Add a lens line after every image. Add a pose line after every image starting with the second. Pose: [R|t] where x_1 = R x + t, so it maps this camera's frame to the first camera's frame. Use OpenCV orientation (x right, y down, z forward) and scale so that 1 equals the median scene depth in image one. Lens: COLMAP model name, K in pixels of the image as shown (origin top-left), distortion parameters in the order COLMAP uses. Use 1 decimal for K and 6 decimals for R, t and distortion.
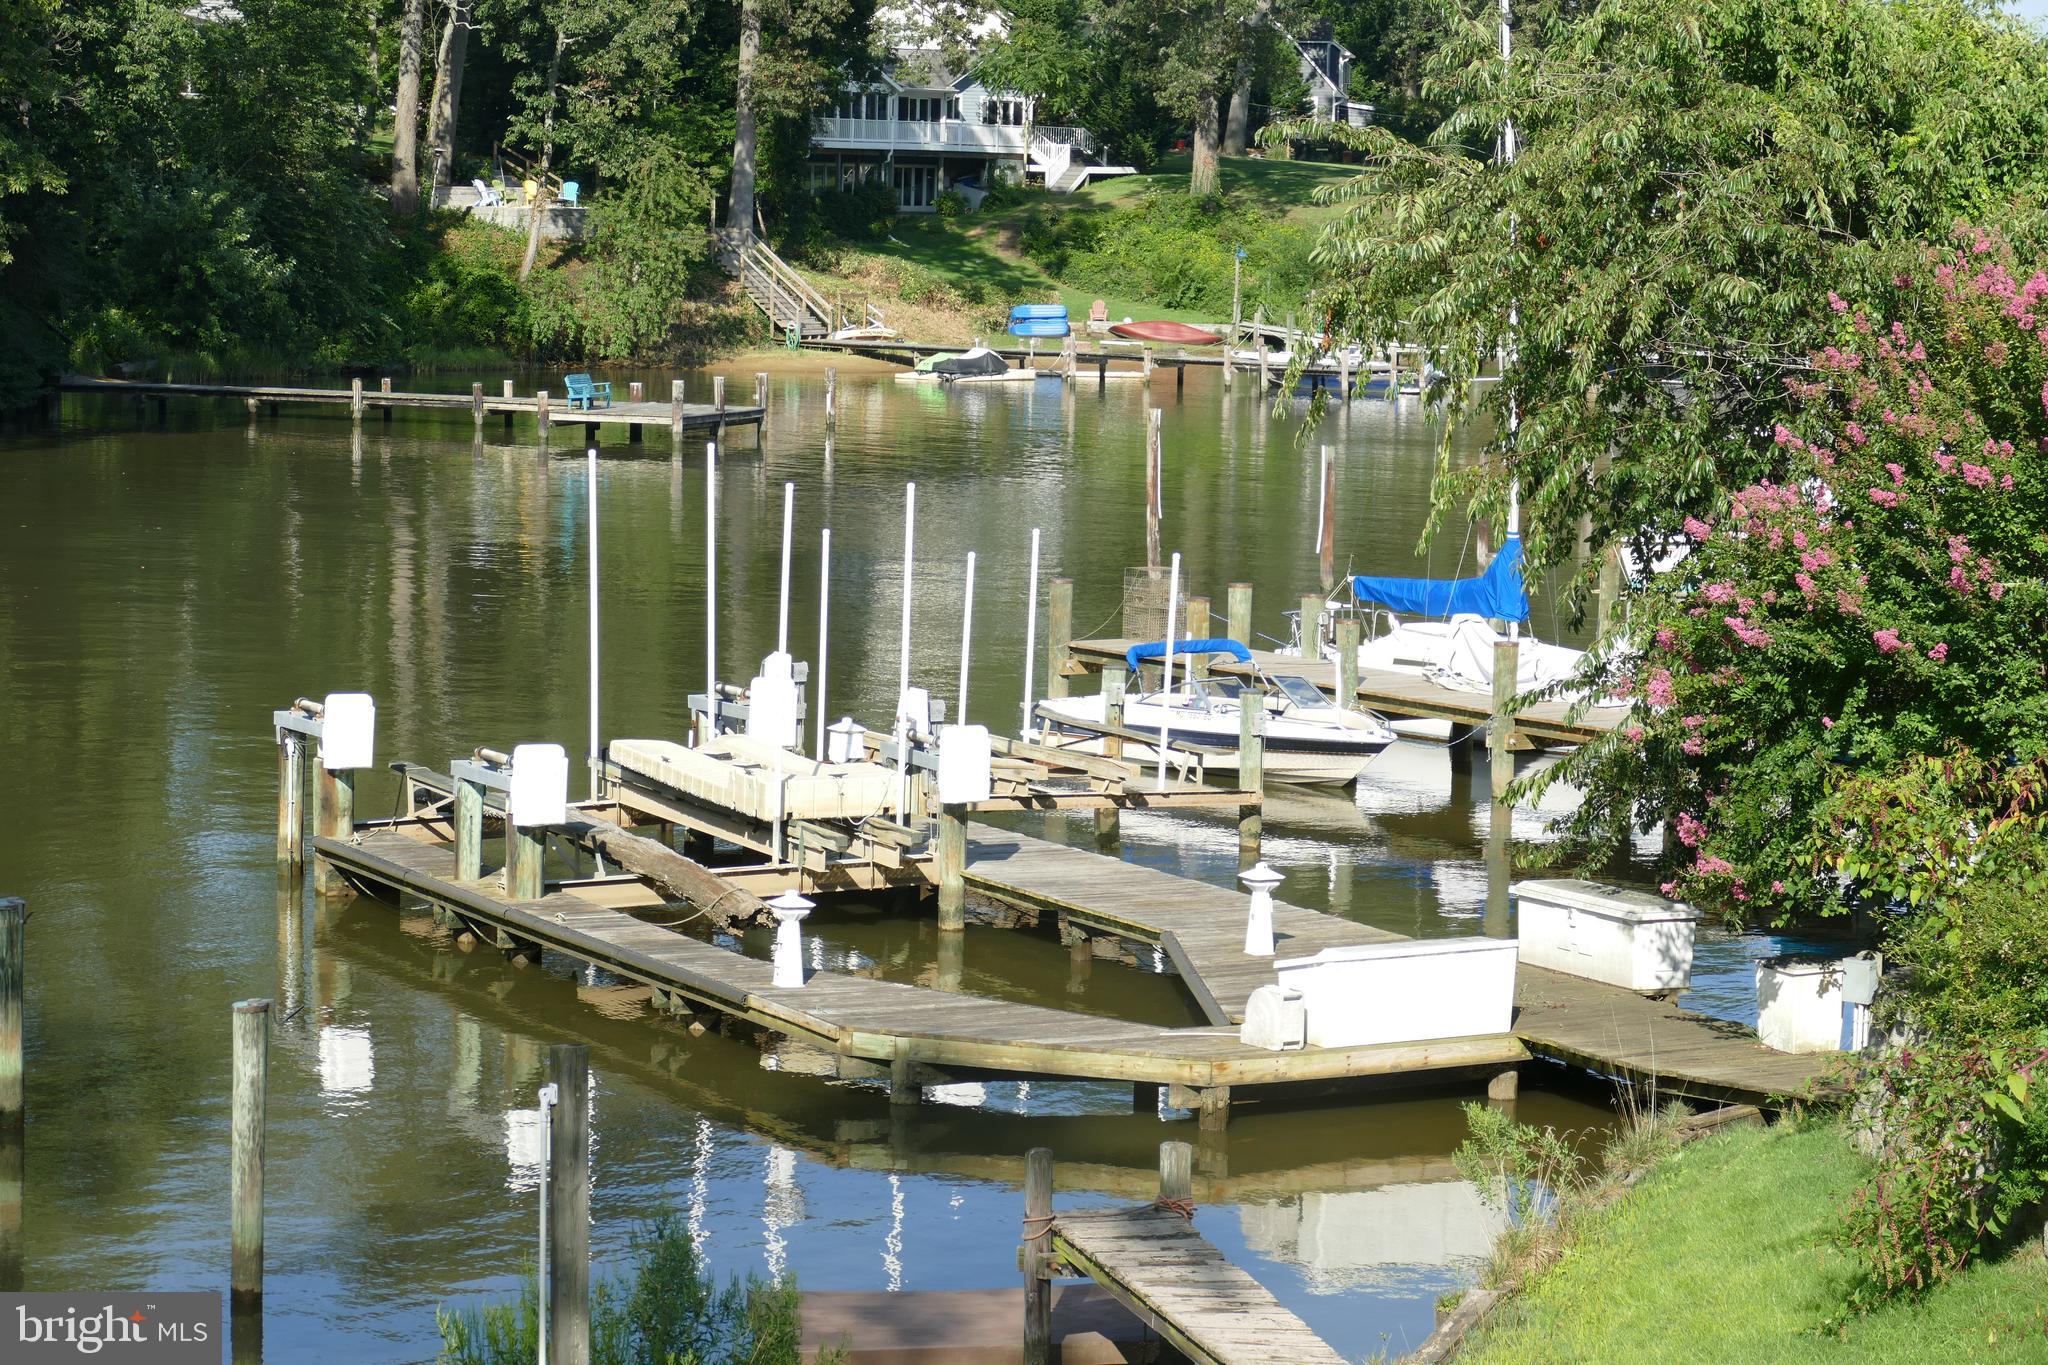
lens RADIAL K [[5212.9, 0, 1024.0], [0, 5212.9, 682.5], [0, 0, 1]] dist [0.023470, -0.678369]
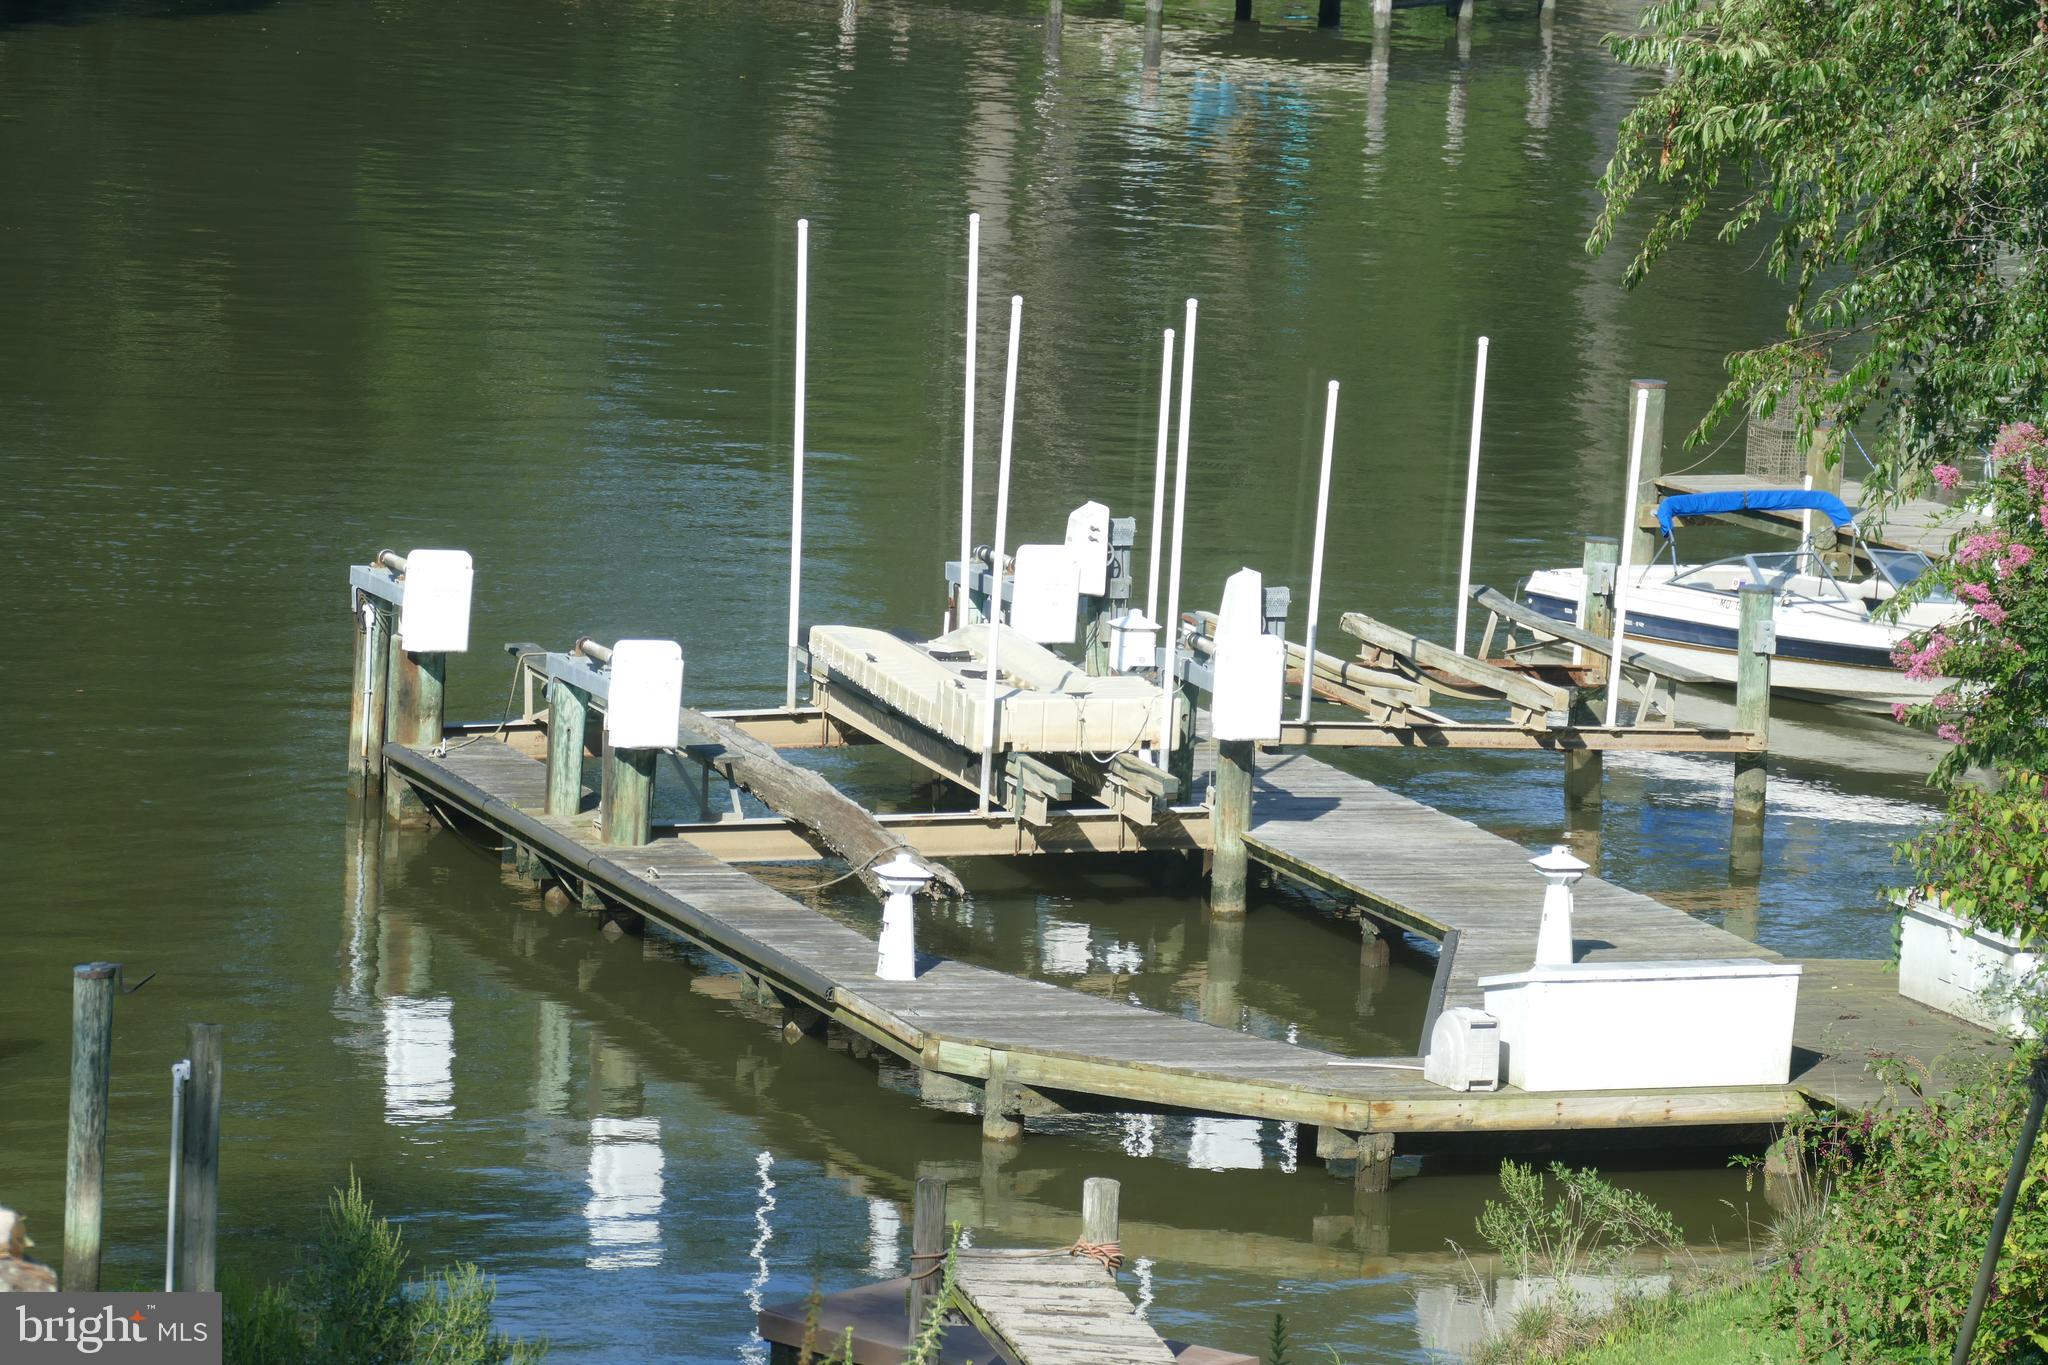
lens RADIAL K [[10826.8, 0, 1024.0], [0, 10826.8, 682.5], [0, 0, 1]] dist [0.004906, 0.254599]
pose [[0.989100, 0.045029, -0.140188, 0.169215], [-0.040576, 0.998582, 0.034467, -0.035774], [0.141541, -0.028403, 0.989525, -0.500610]]
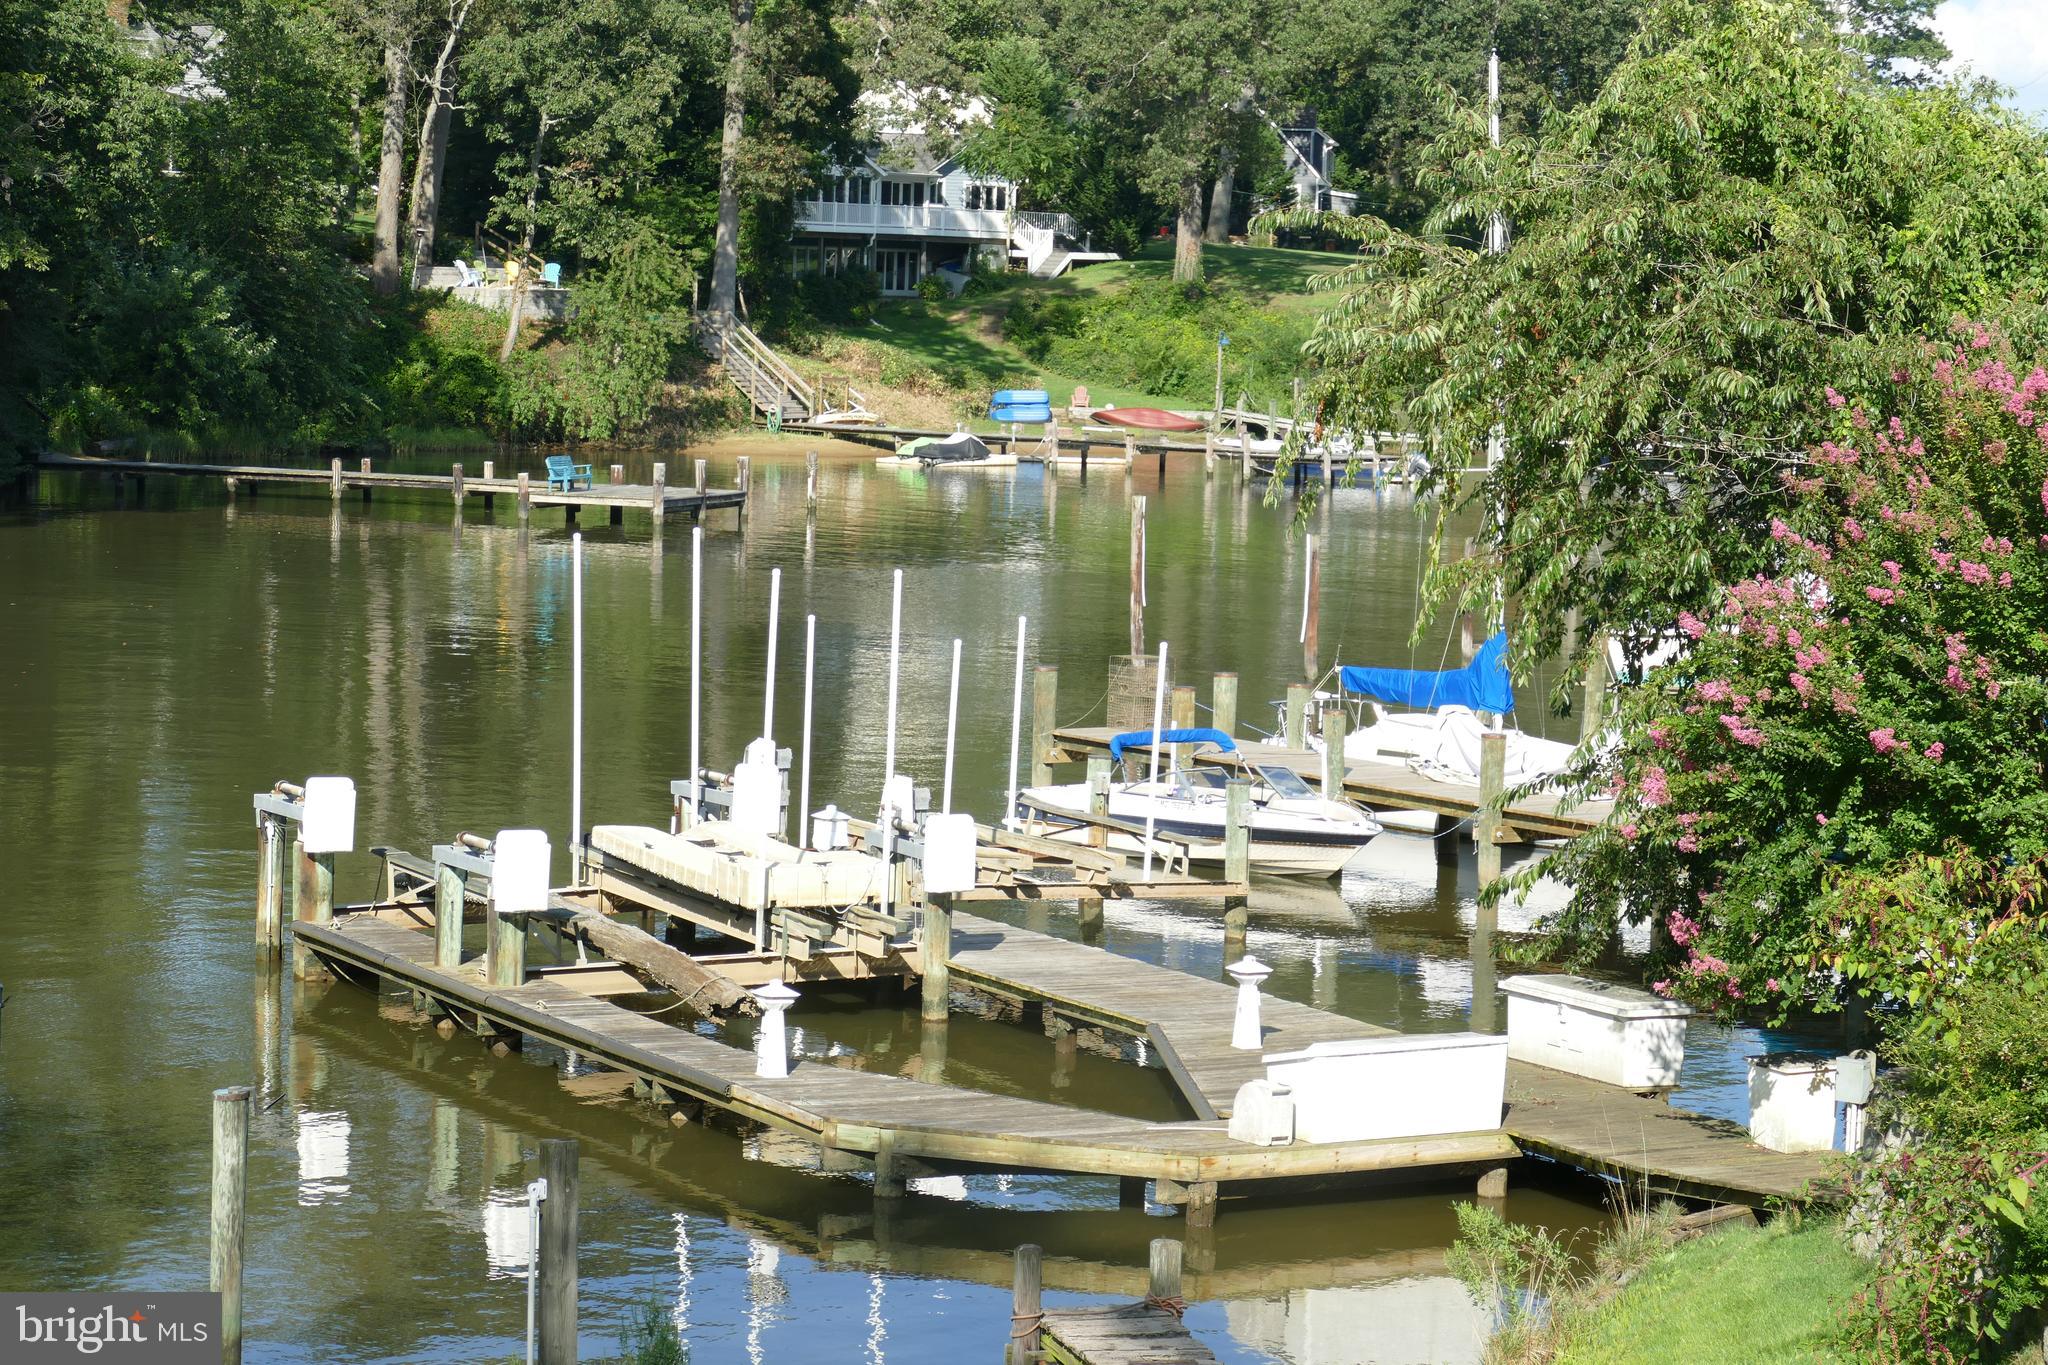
lens RADIAL K [[5225.9, 0, 1024.0], [0, 5225.9, 682.5], [0, 0, 1]] dist [0.006135, -0.468316]
pose [[0.999954, 0.008402, 0.004528, -0.002067], [-0.008327, 0.999831, -0.016361, -0.000682], [-0.004665, 0.016323, 0.999856, 0.004464]]
